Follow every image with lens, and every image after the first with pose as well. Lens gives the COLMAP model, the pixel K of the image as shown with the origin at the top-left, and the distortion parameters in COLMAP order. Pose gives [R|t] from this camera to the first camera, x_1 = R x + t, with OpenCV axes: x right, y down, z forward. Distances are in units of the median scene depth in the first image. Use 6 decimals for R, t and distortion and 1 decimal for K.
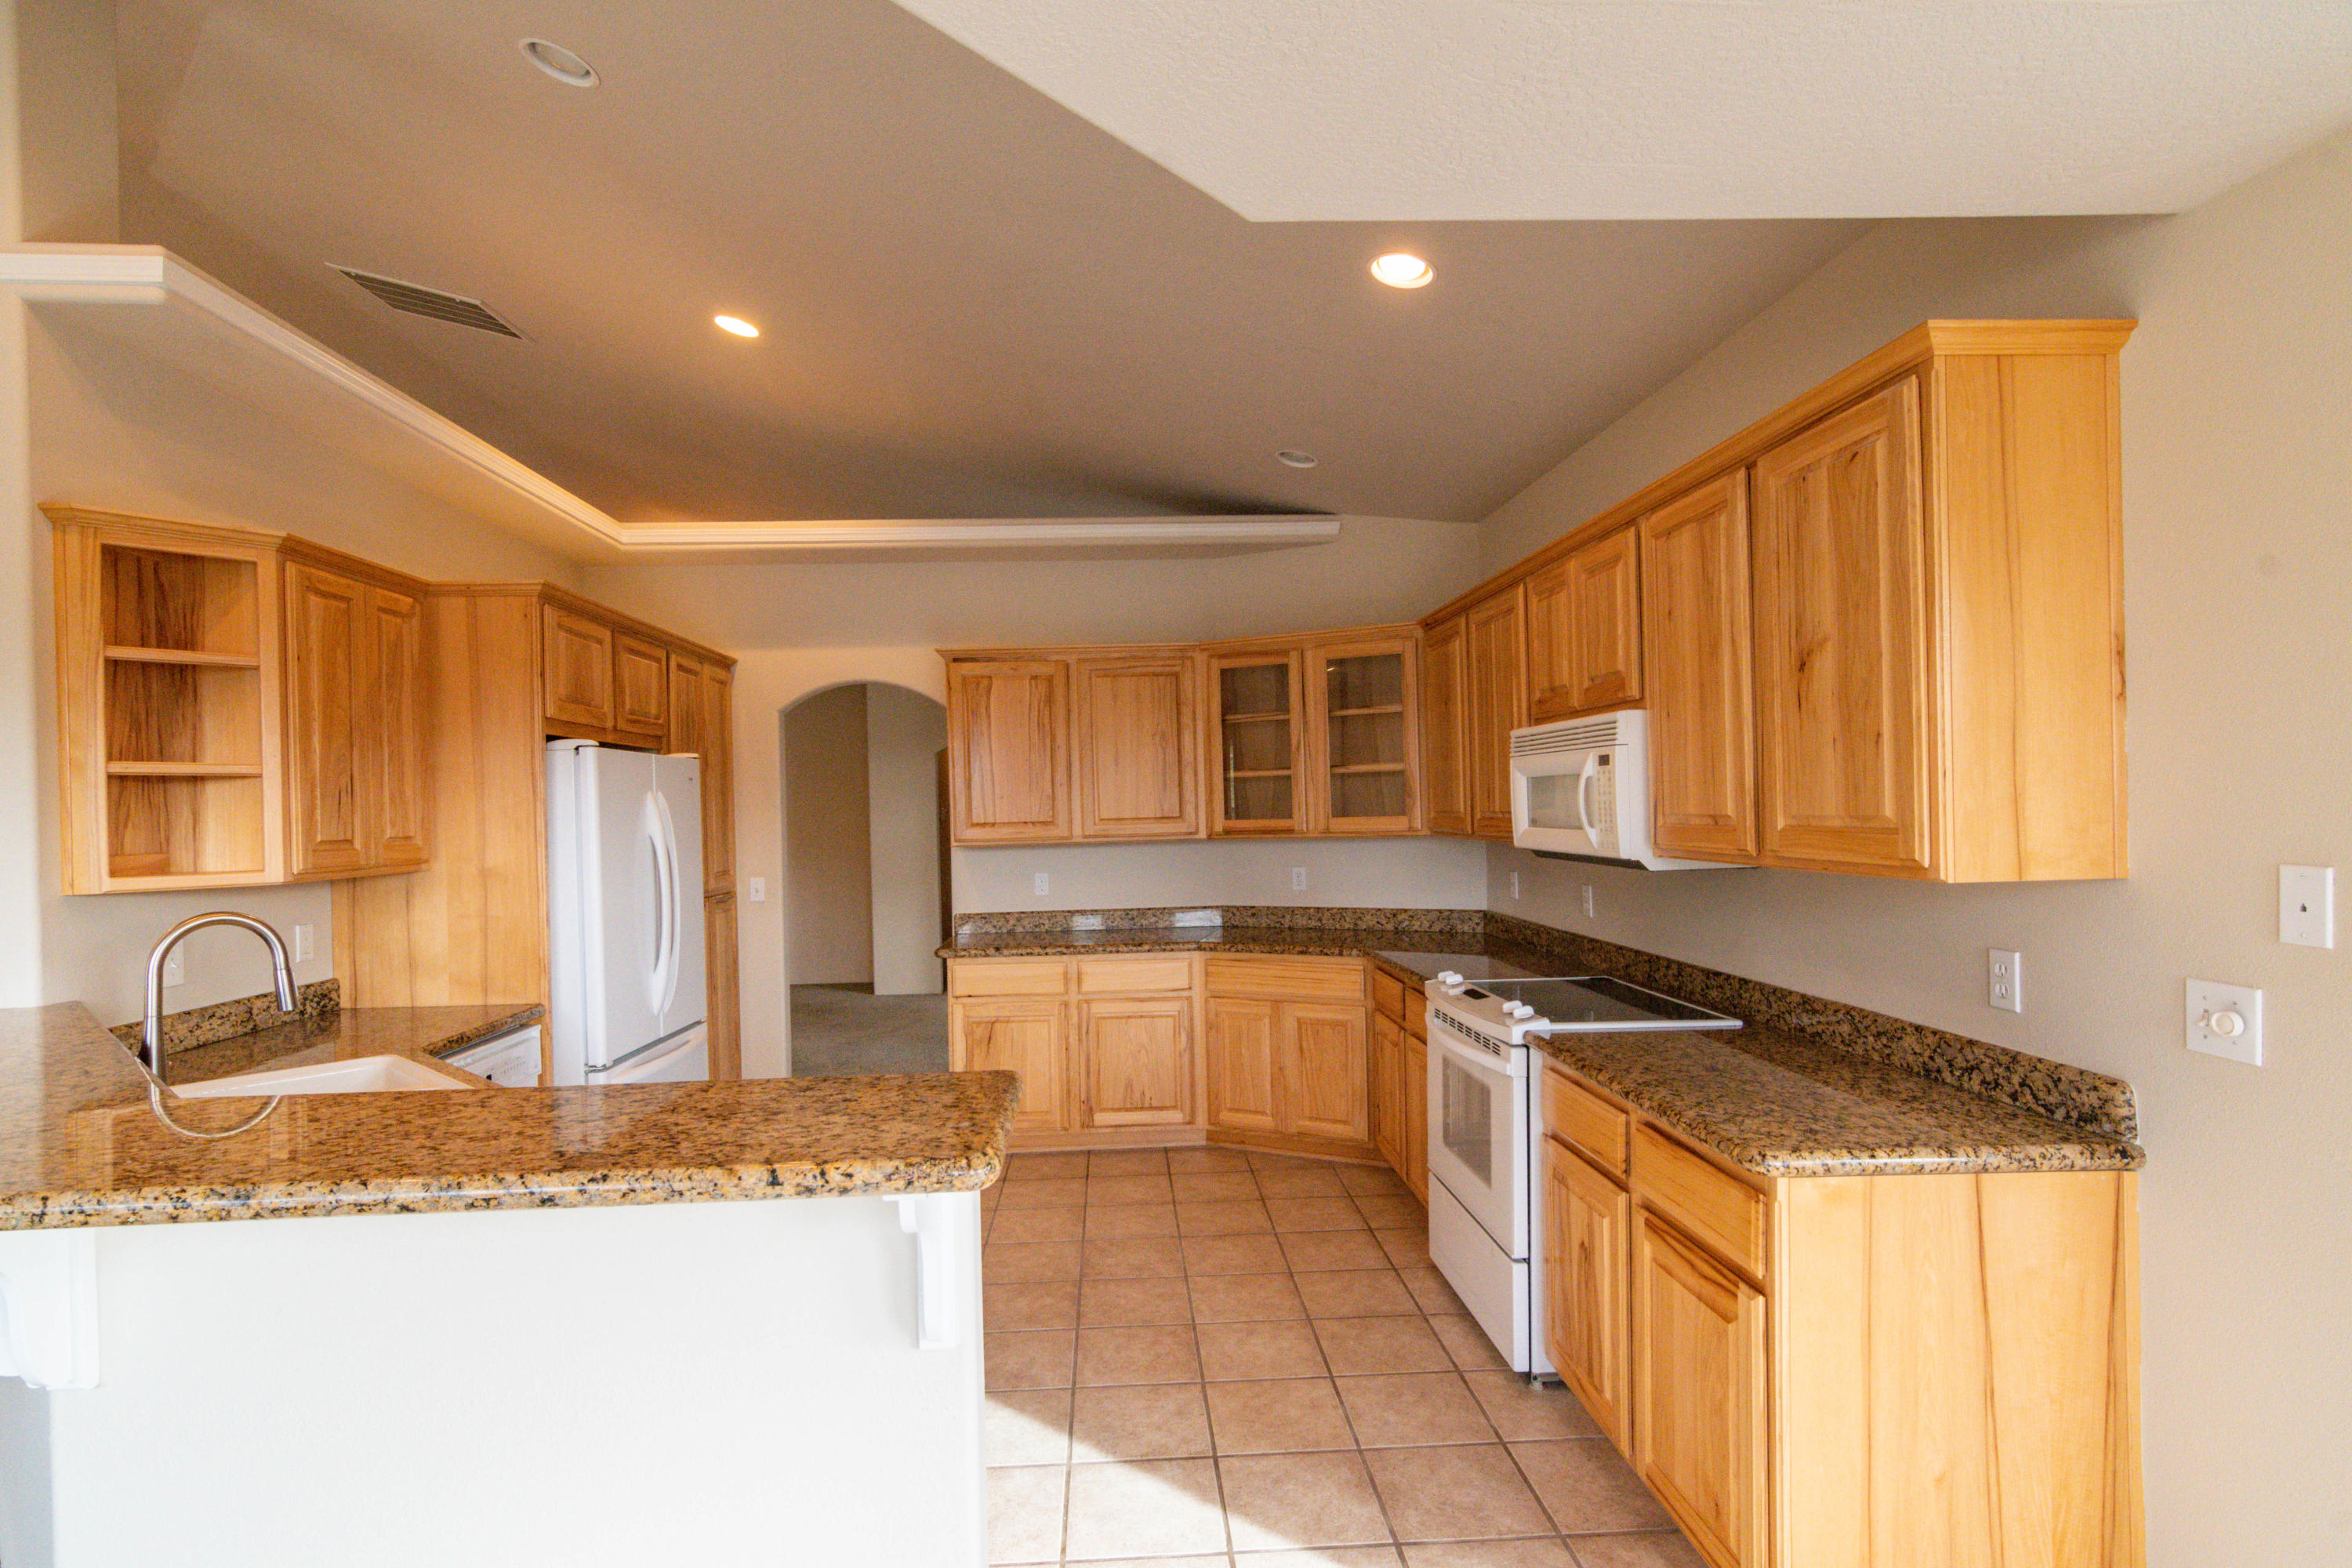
lens RADIAL K [[1129.4, 0, 1163.4], [0, 1129.4, 810.4], [0, 0, 1]] dist [-0.002836, 0.002363]
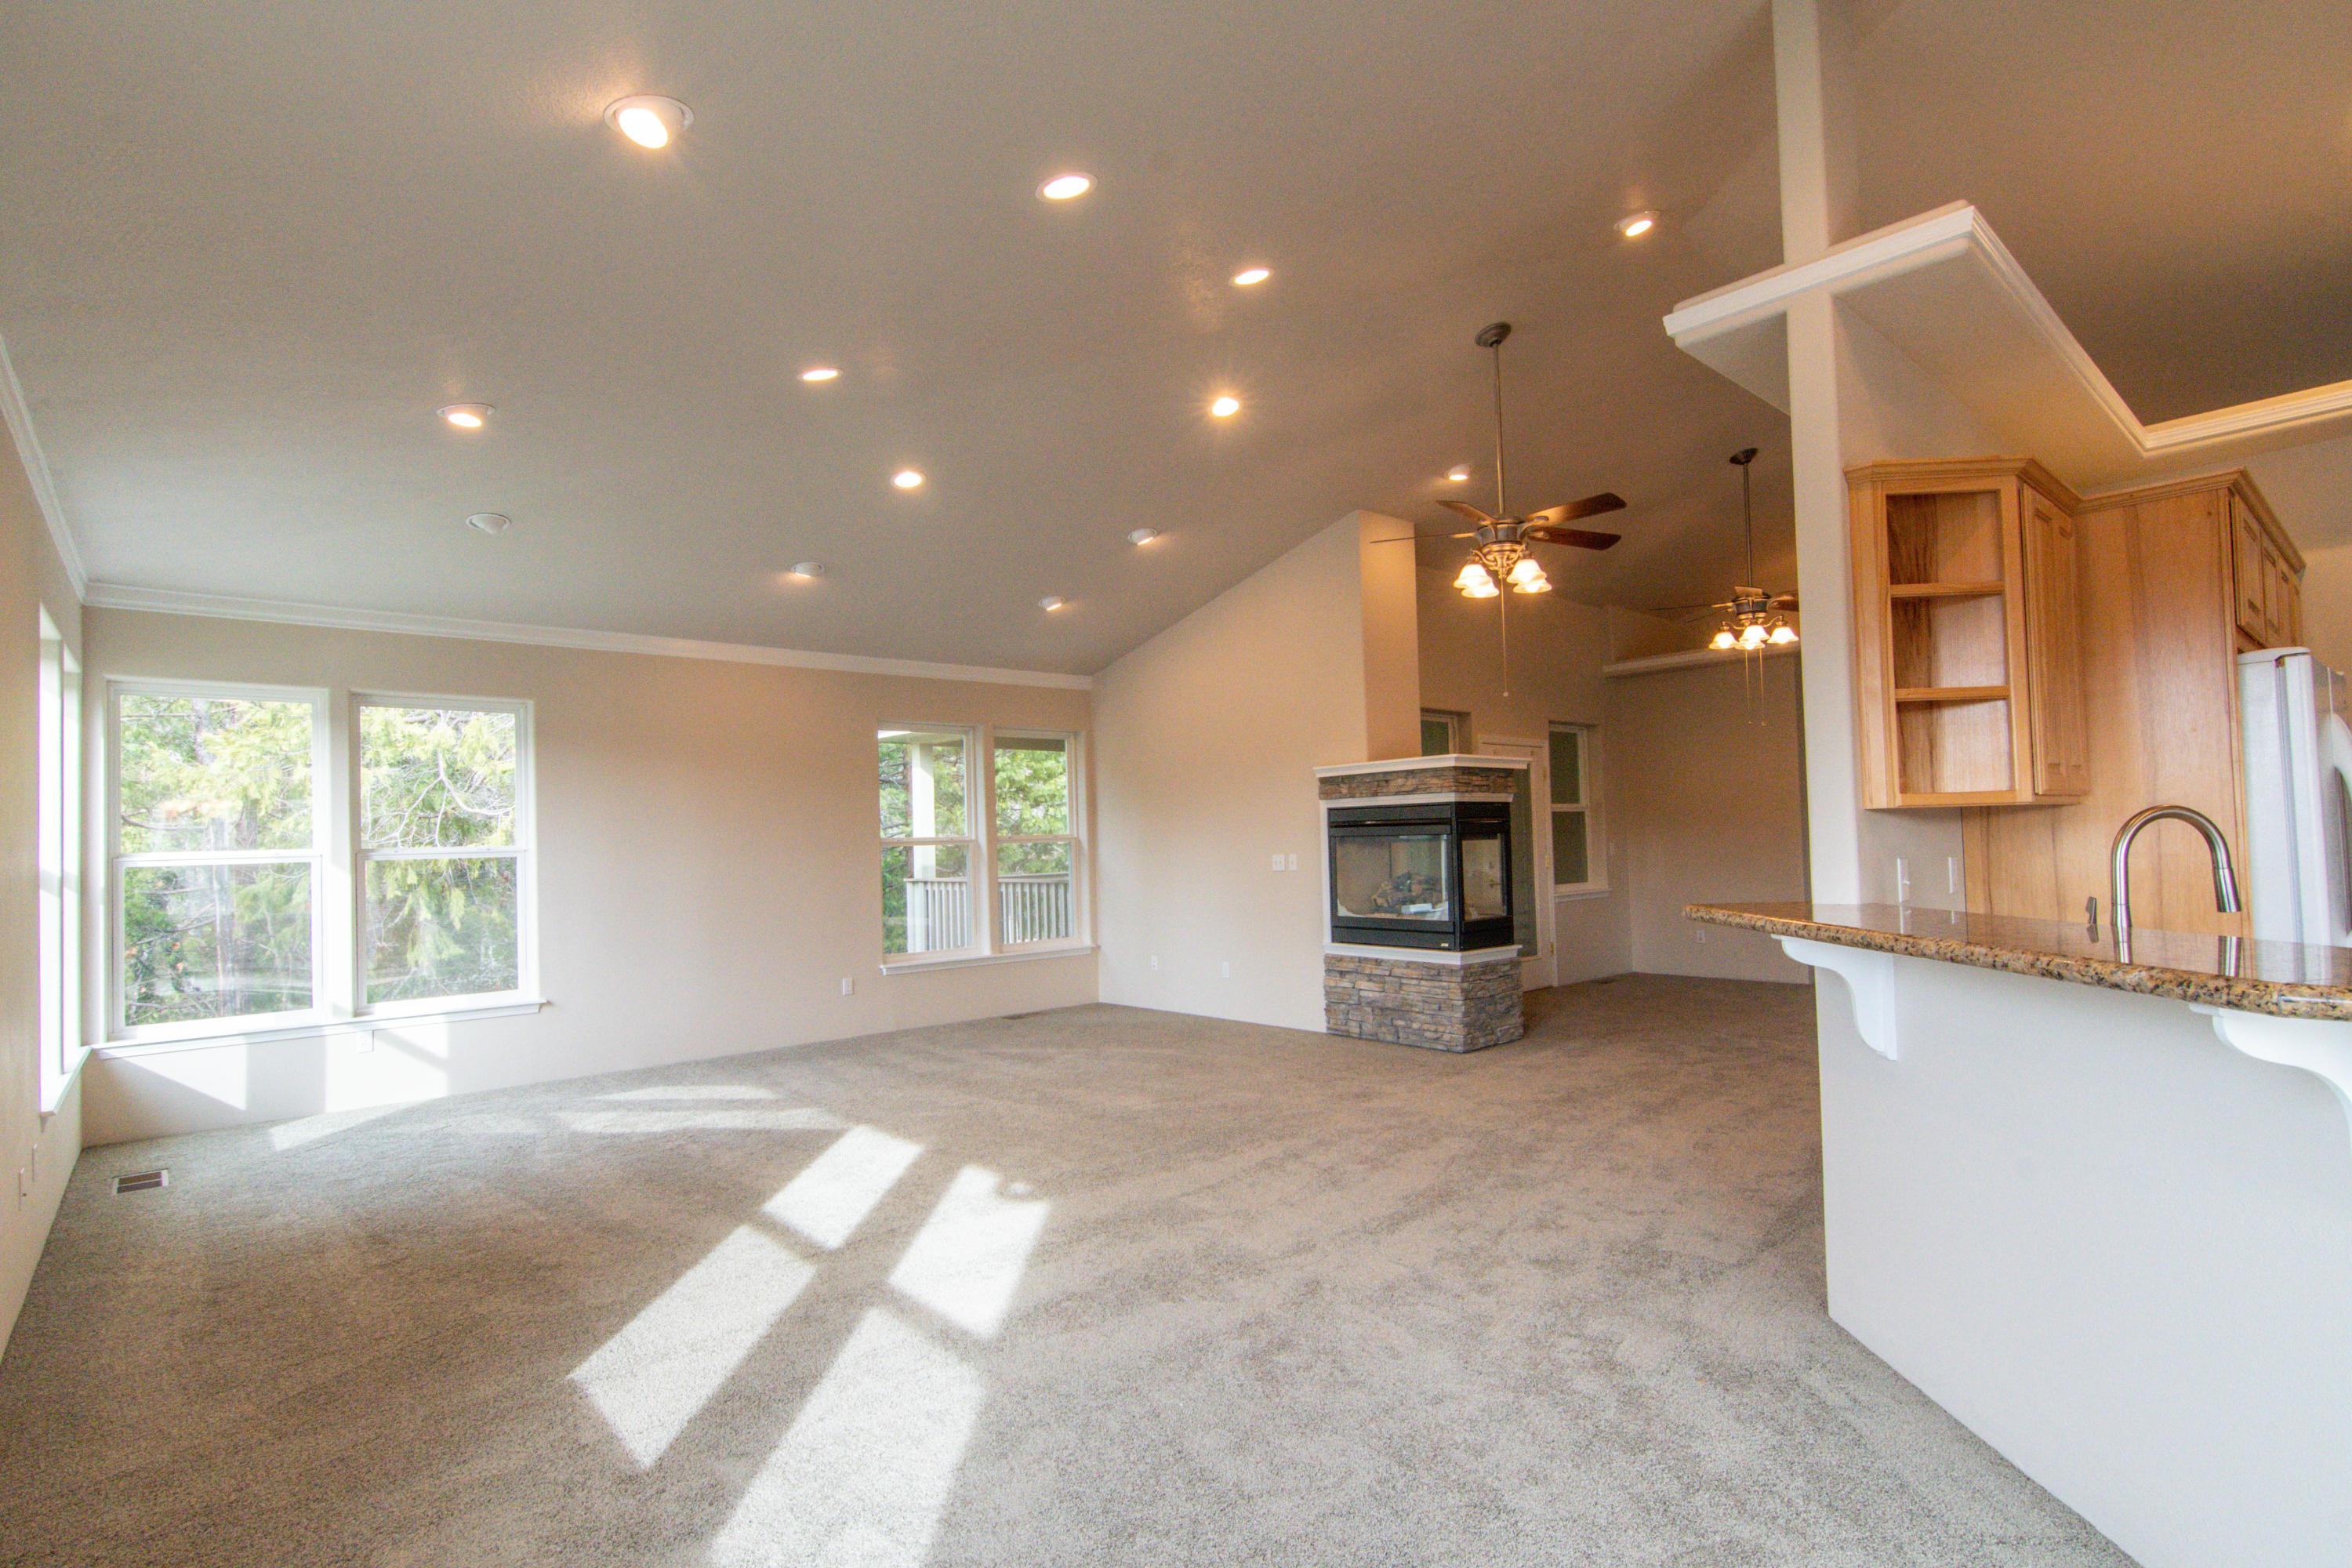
lens RADIAL K [[1129.4, 0, 1163.4], [0, 1129.4, 810.4], [0, 0, 1]] dist [-0.002836, 0.002363]
pose [[0.618065, -0.018131, -0.785918, -0.469611], [0.012754, 0.999834, -0.013036, 0.074588], [0.786024, -0.001967, 0.618193, -0.230667]]
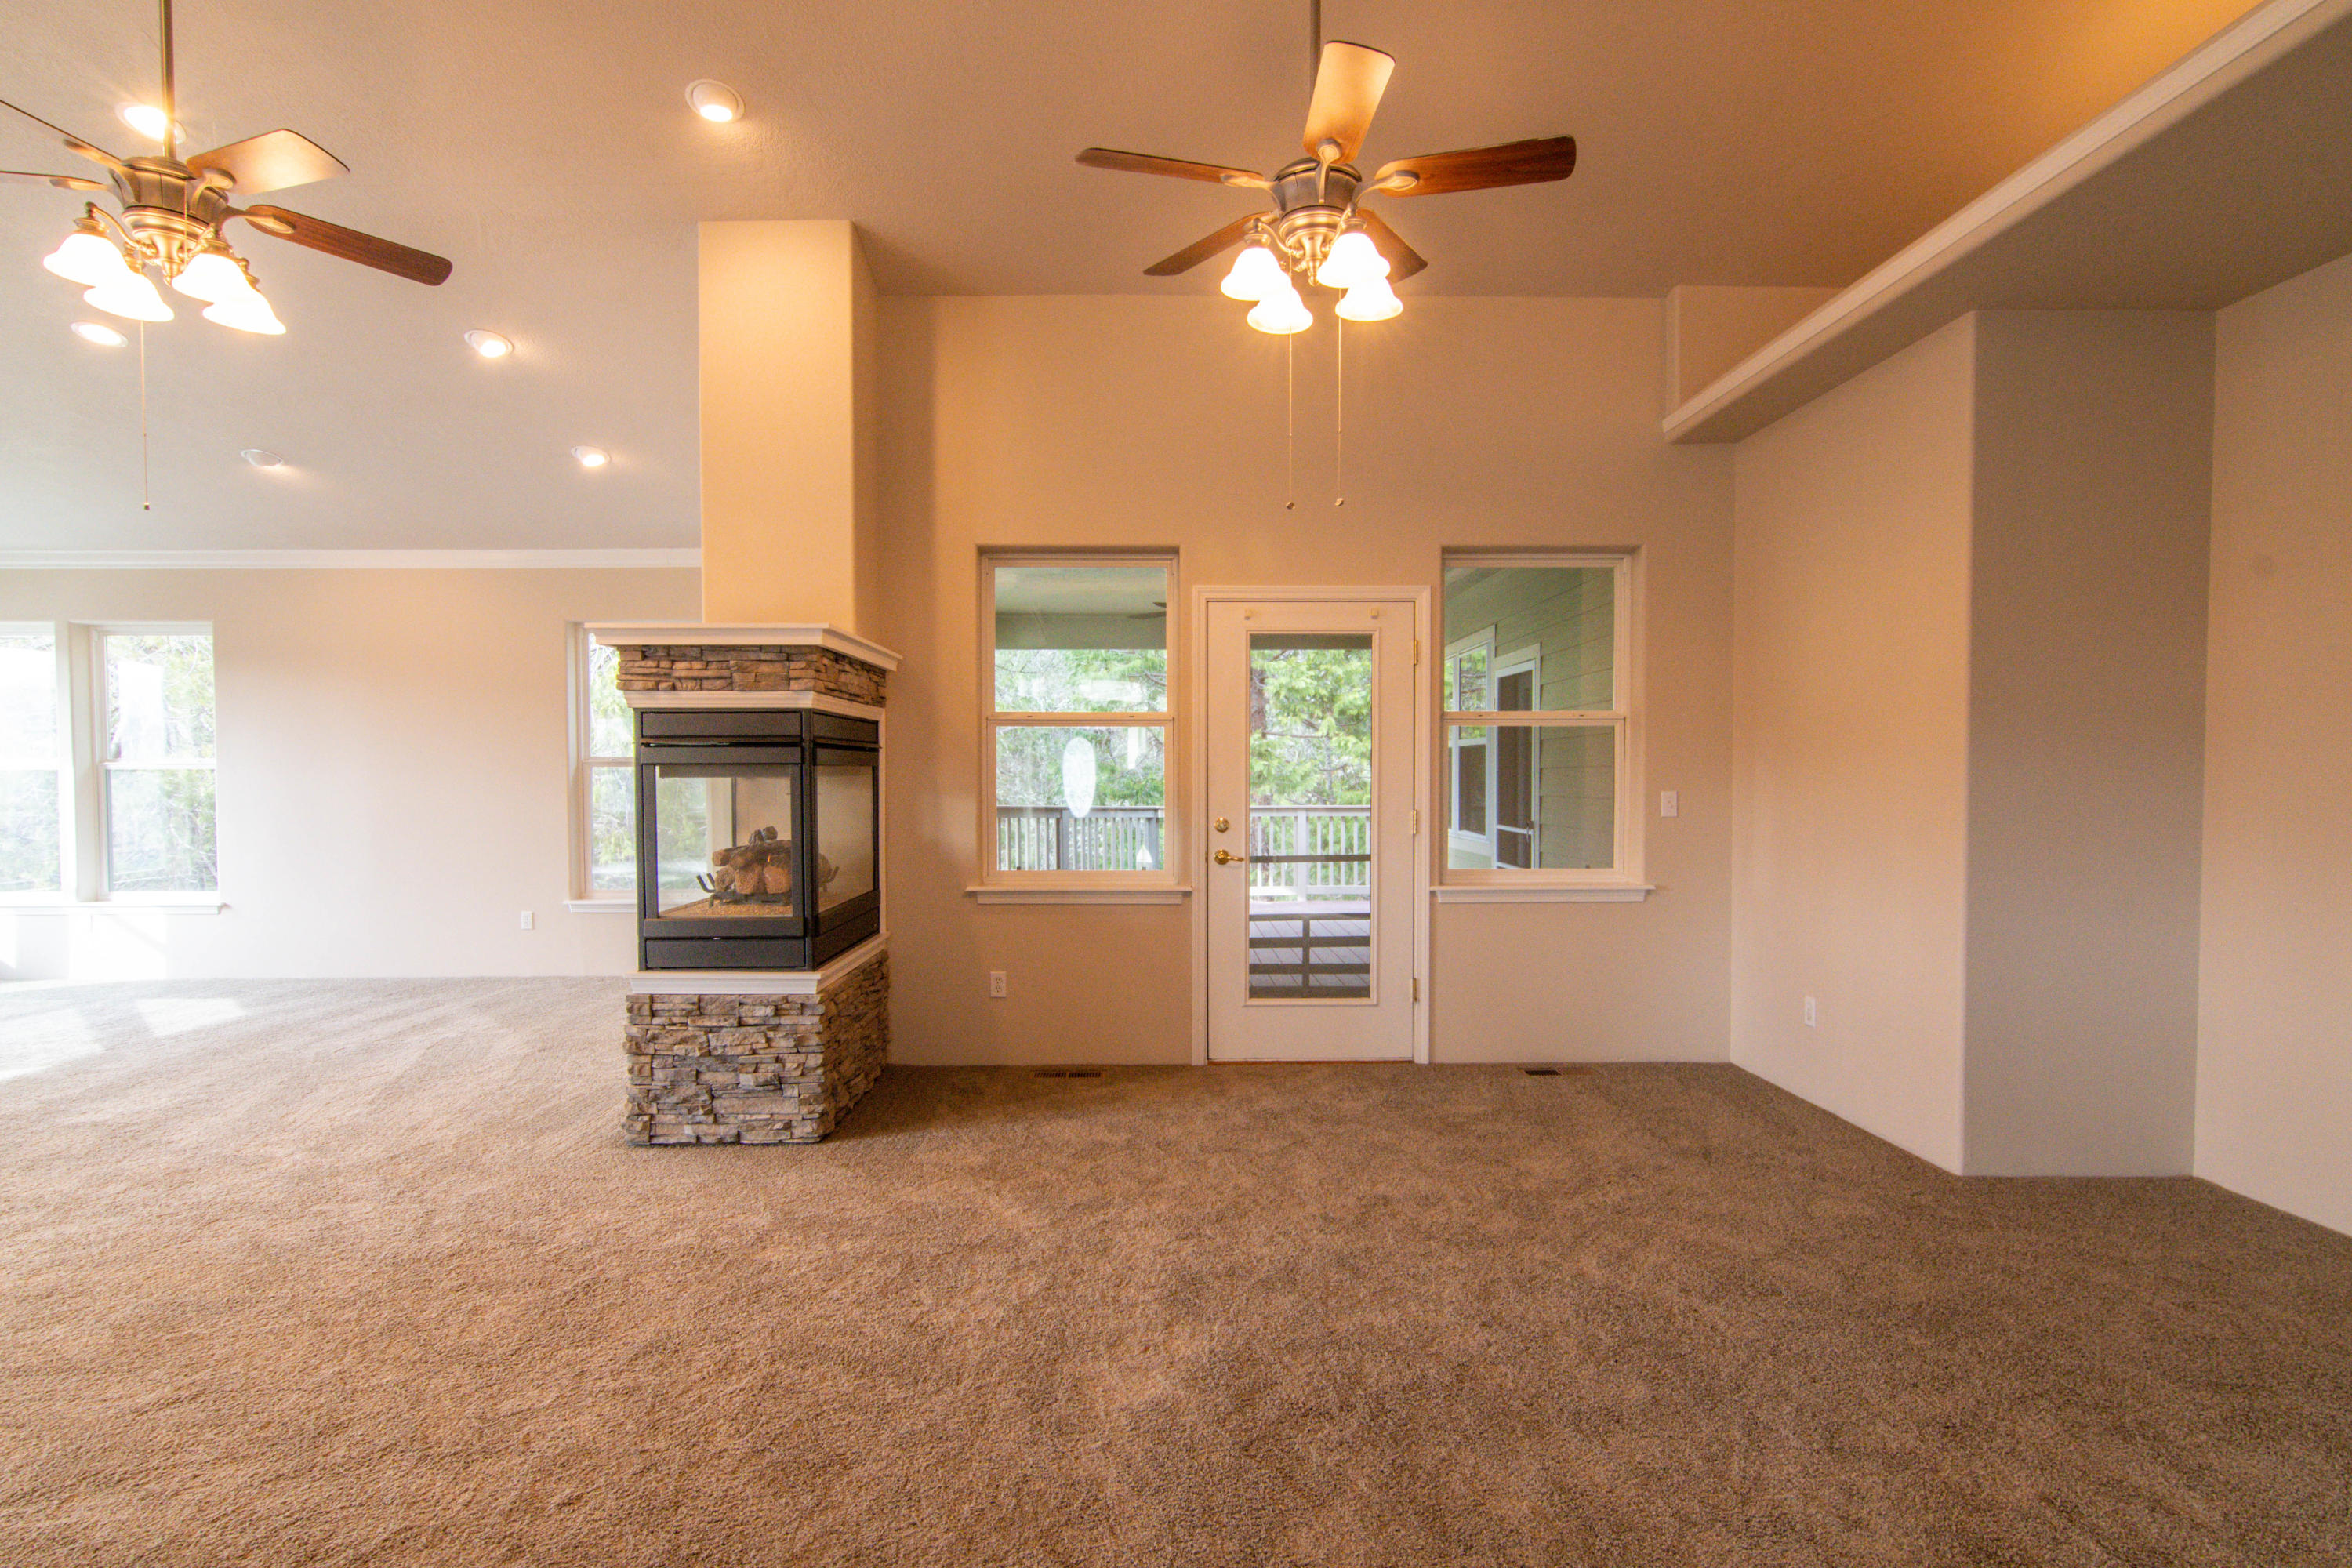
lens RADIAL K [[1197.4, 0, 1172.7], [0, 1197.4, 810.2], [0, 0, 1]] dist [-0.000689, 0.000110]
pose [[-0.041797, 0.051783, -0.997783, -0.554700], [0.002609, 0.998658, 0.051719, 0.081781], [0.999123, -0.000441, -0.041876, 2.373452]]
